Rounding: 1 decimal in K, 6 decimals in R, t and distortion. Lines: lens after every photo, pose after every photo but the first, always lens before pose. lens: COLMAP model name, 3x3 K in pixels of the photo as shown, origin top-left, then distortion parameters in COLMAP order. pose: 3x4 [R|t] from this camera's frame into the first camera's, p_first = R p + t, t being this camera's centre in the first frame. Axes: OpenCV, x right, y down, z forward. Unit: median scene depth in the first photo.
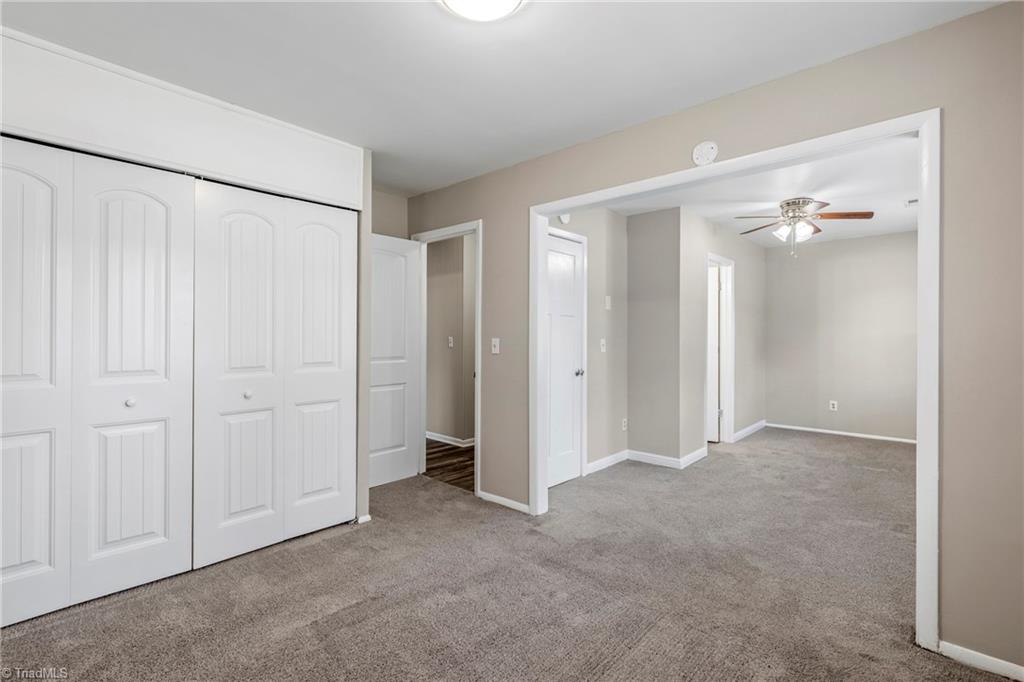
lens RADIAL K [[470.6, 0, 514.6], [0, 470.6, 337.3], [0, 0, 1]] dist [0.000797, -0.000759]
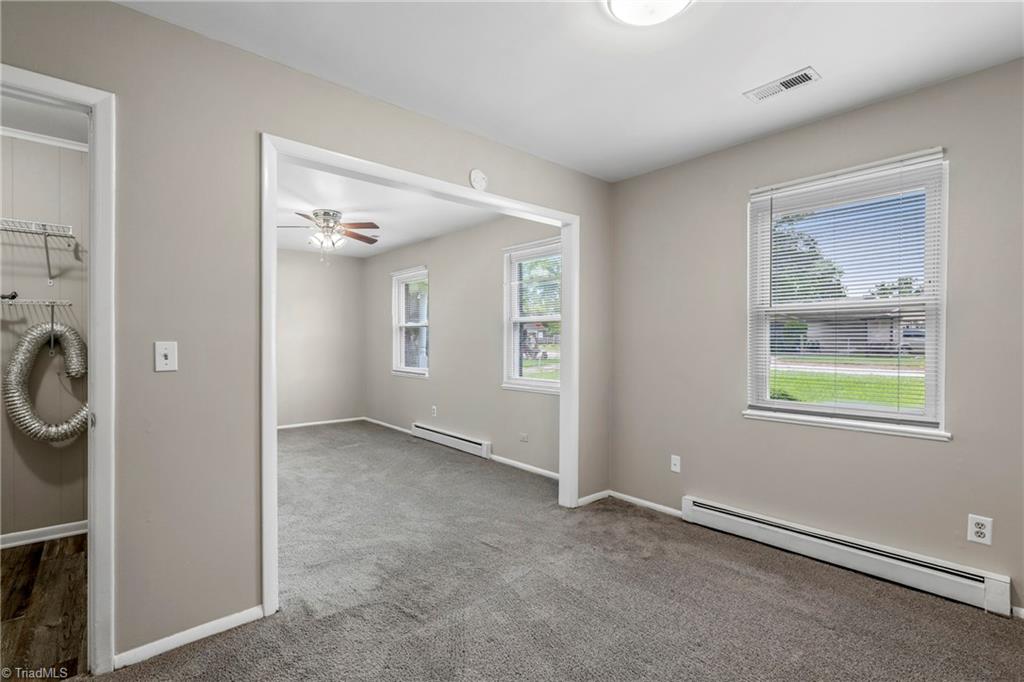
lens RADIAL K [[470.6, 0, 515.1], [0, 470.6, 346.8], [0, 0, 1]] dist [0.000797, -0.000759]
pose [[0.109721, -0.017358, 0.993811, -0.524216], [0.001378, 0.999849, 0.017312, -0.000393], [-0.993961, -0.000530, 0.109729, 0.555372]]
